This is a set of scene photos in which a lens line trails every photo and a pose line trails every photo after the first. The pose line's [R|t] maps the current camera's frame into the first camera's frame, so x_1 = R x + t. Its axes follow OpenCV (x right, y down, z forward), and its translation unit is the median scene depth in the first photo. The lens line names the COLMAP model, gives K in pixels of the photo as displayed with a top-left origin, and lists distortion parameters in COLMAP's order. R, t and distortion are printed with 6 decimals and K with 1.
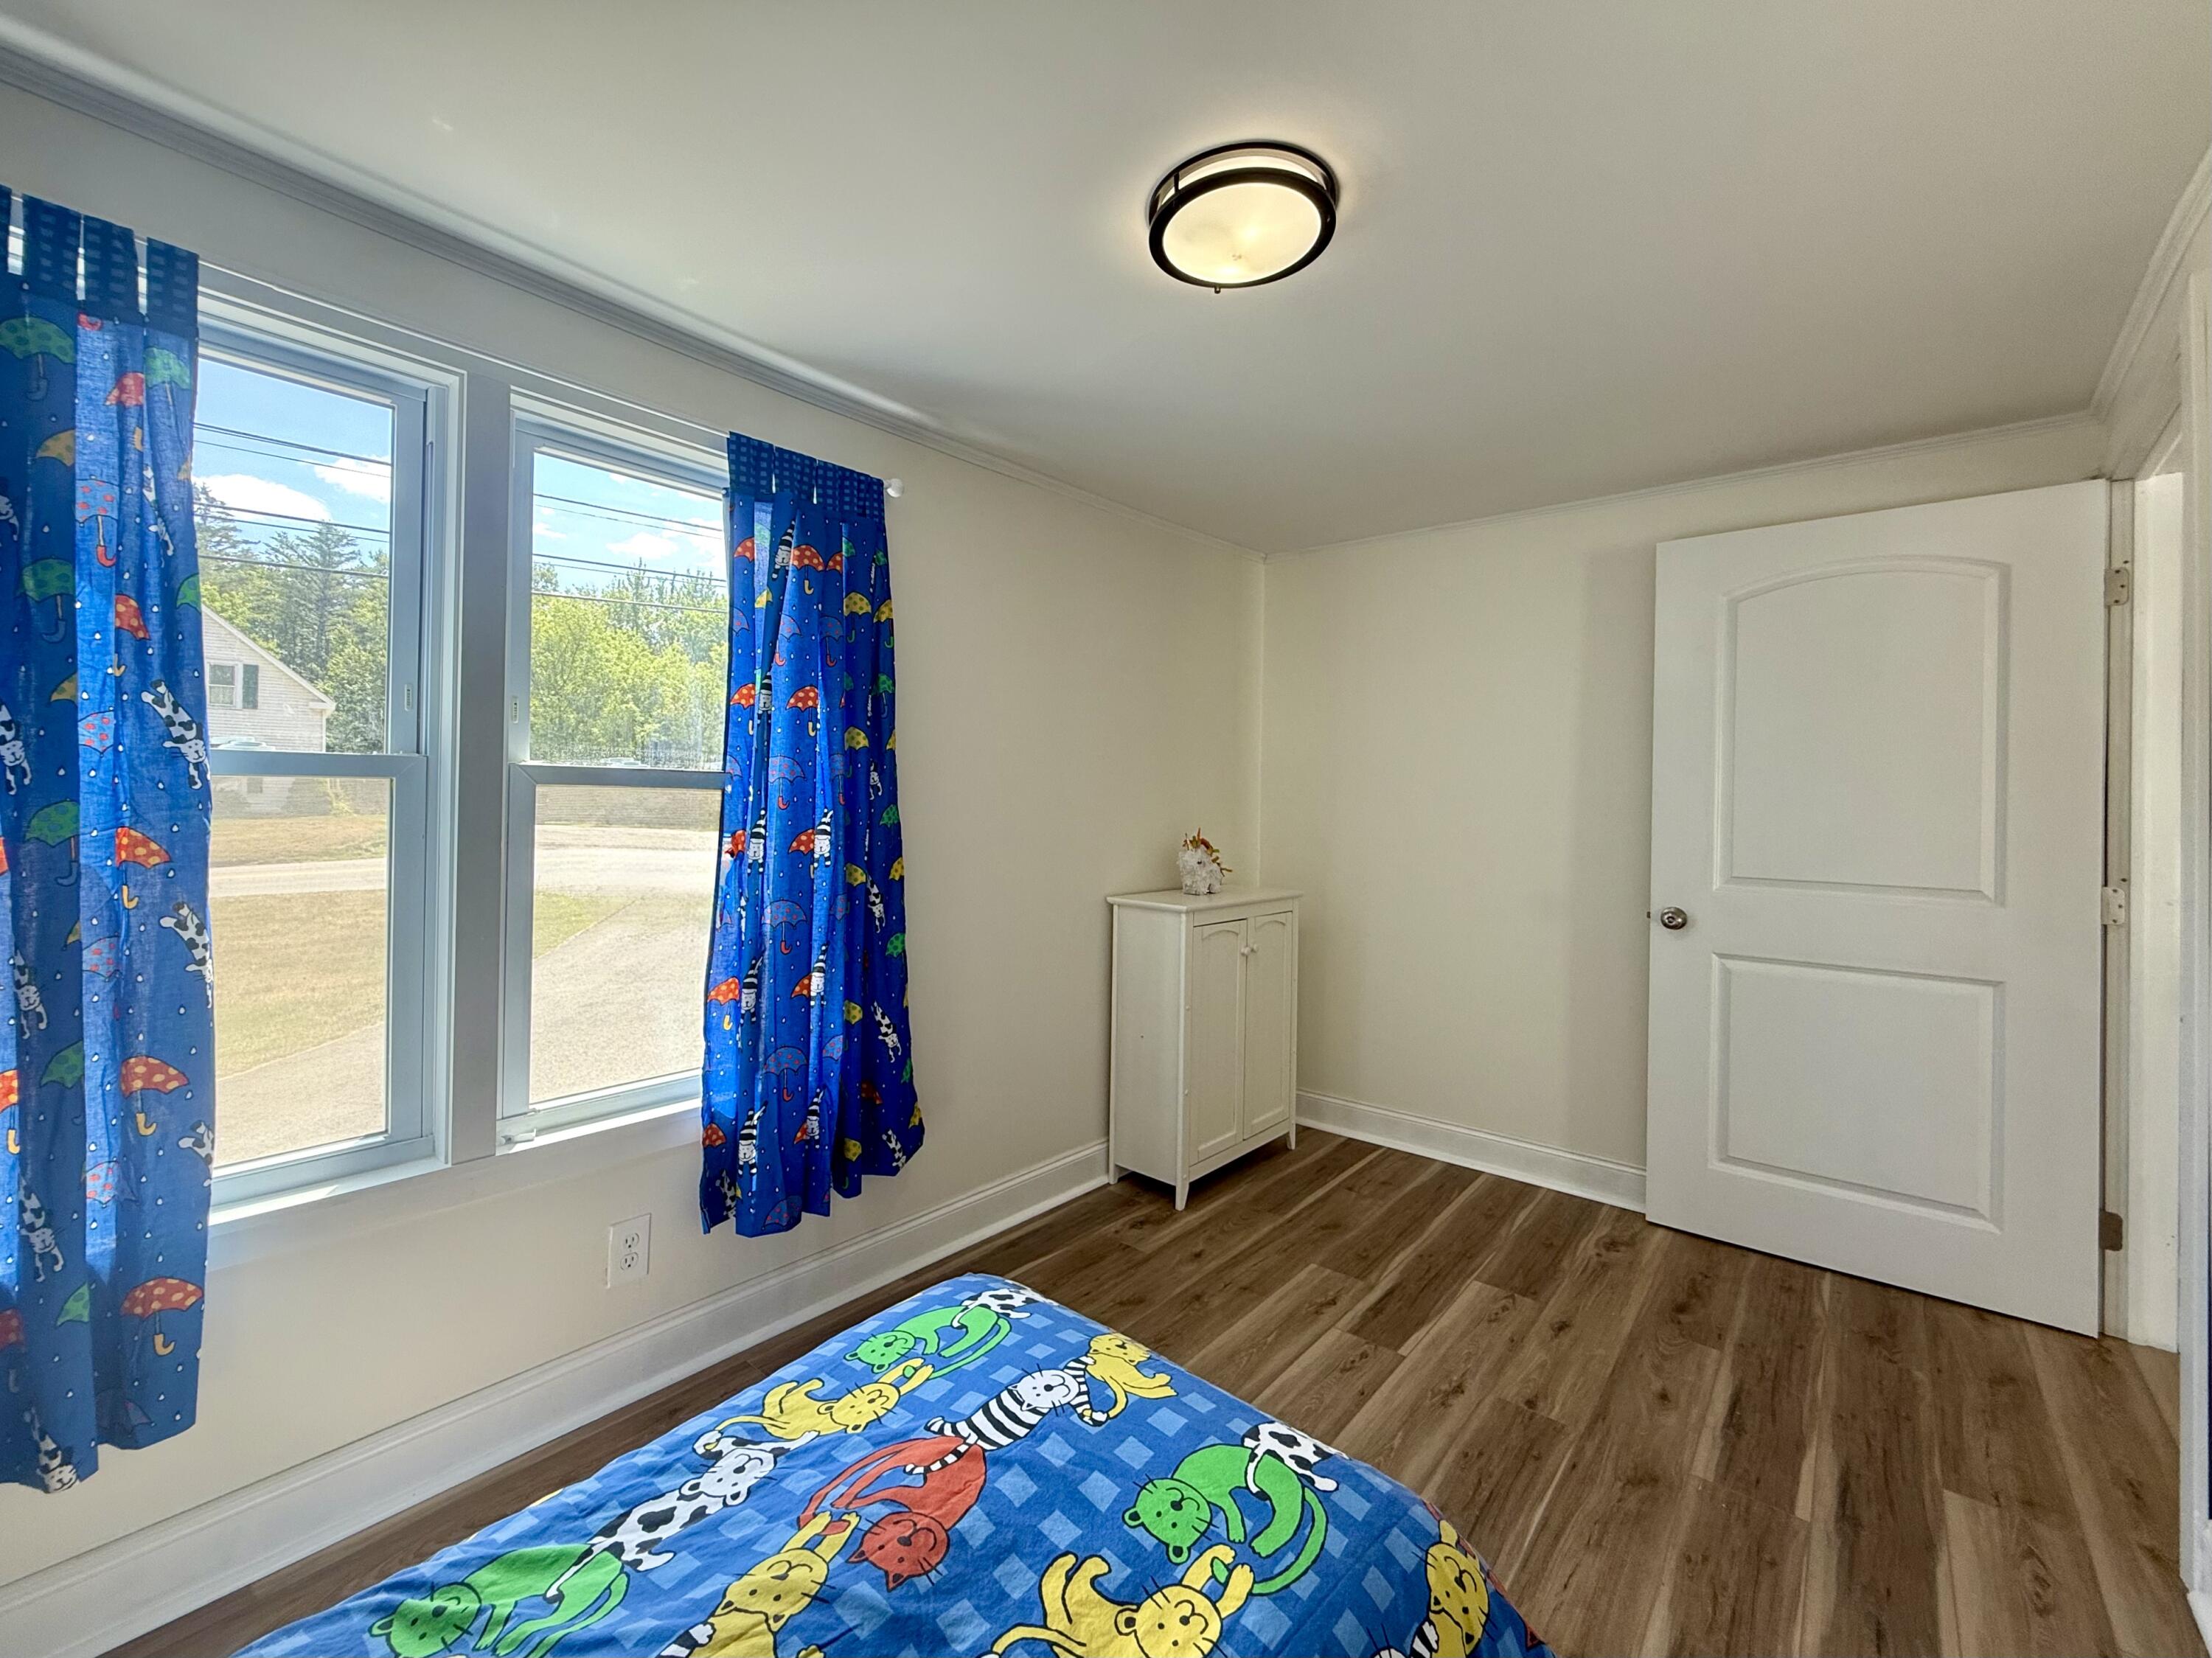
lens RADIAL K [[874.6, 0, 1122.4], [0, 874.6, 804.7], [0, 0, 1]] dist [0.000886, -0.000109]
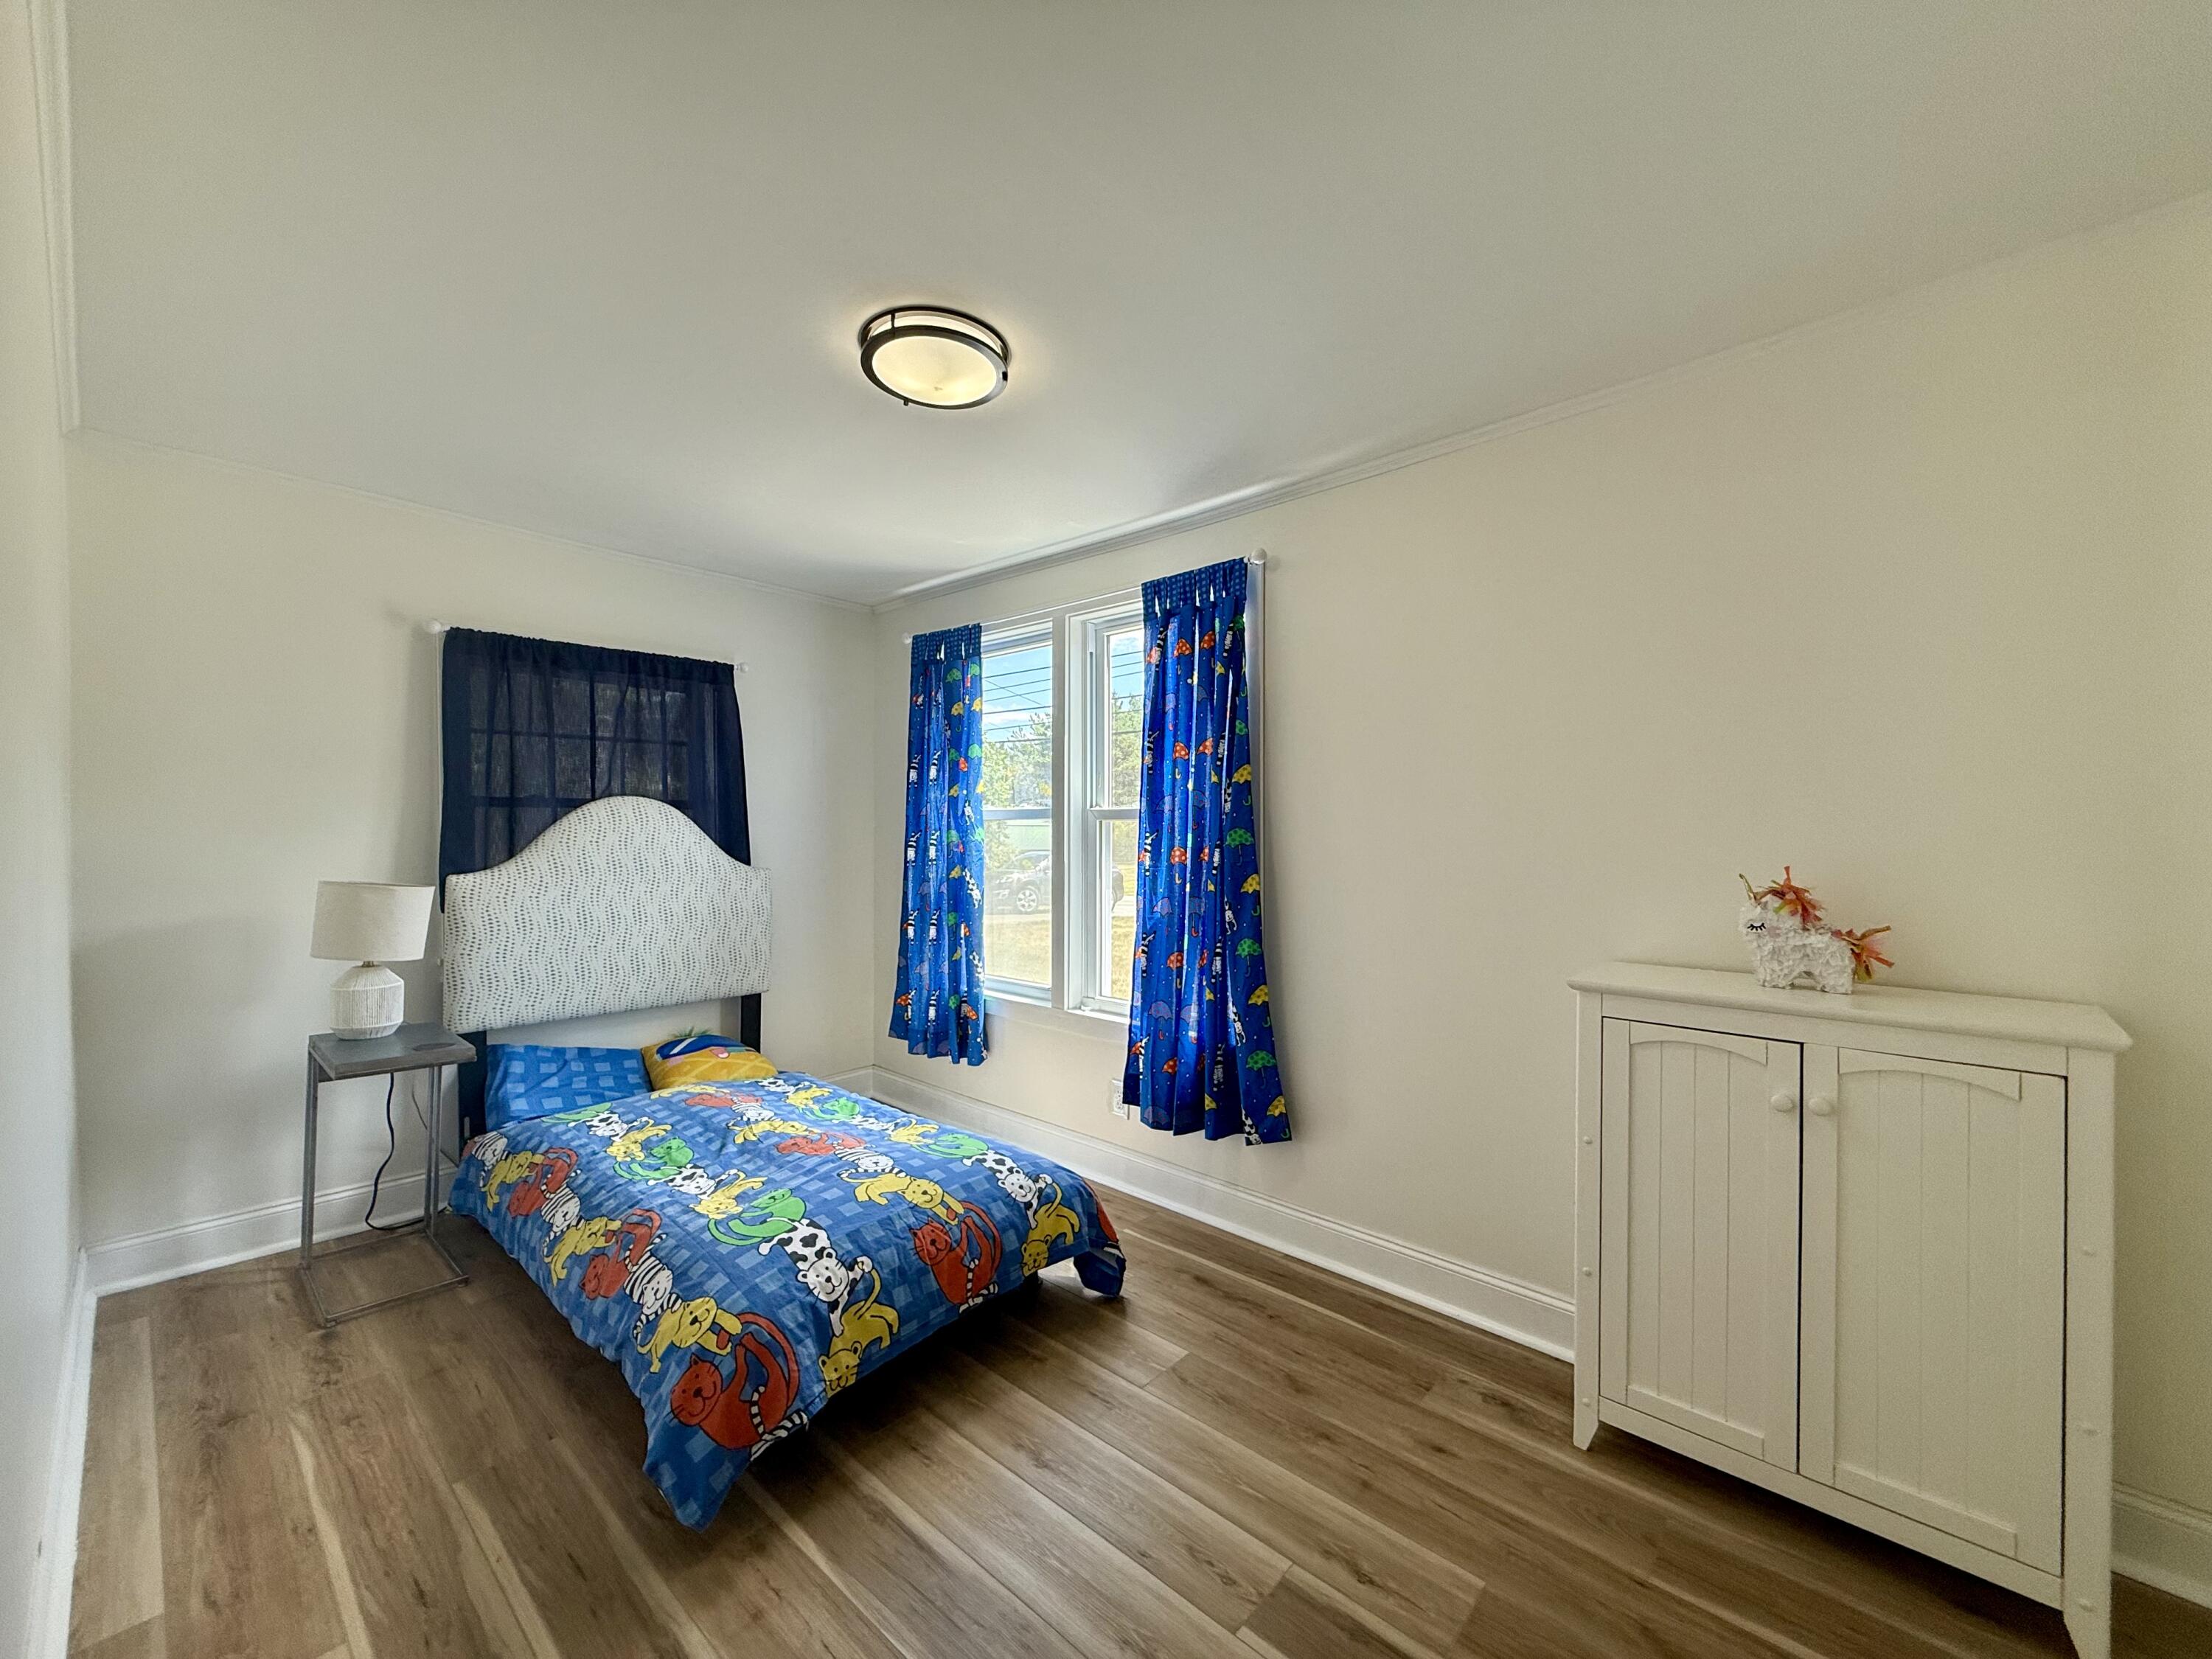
lens RADIAL K [[874.7, 0, 1115.2], [0, 874.7, 838.0], [0, 0, 1]] dist [0.000886, -0.000109]
pose [[-0.008022, -0.009239, -0.999925, 1.508815], [-0.007763, 0.999928, -0.009177, 0.039791], [0.999938, 0.007689, -0.008093, 1.366981]]
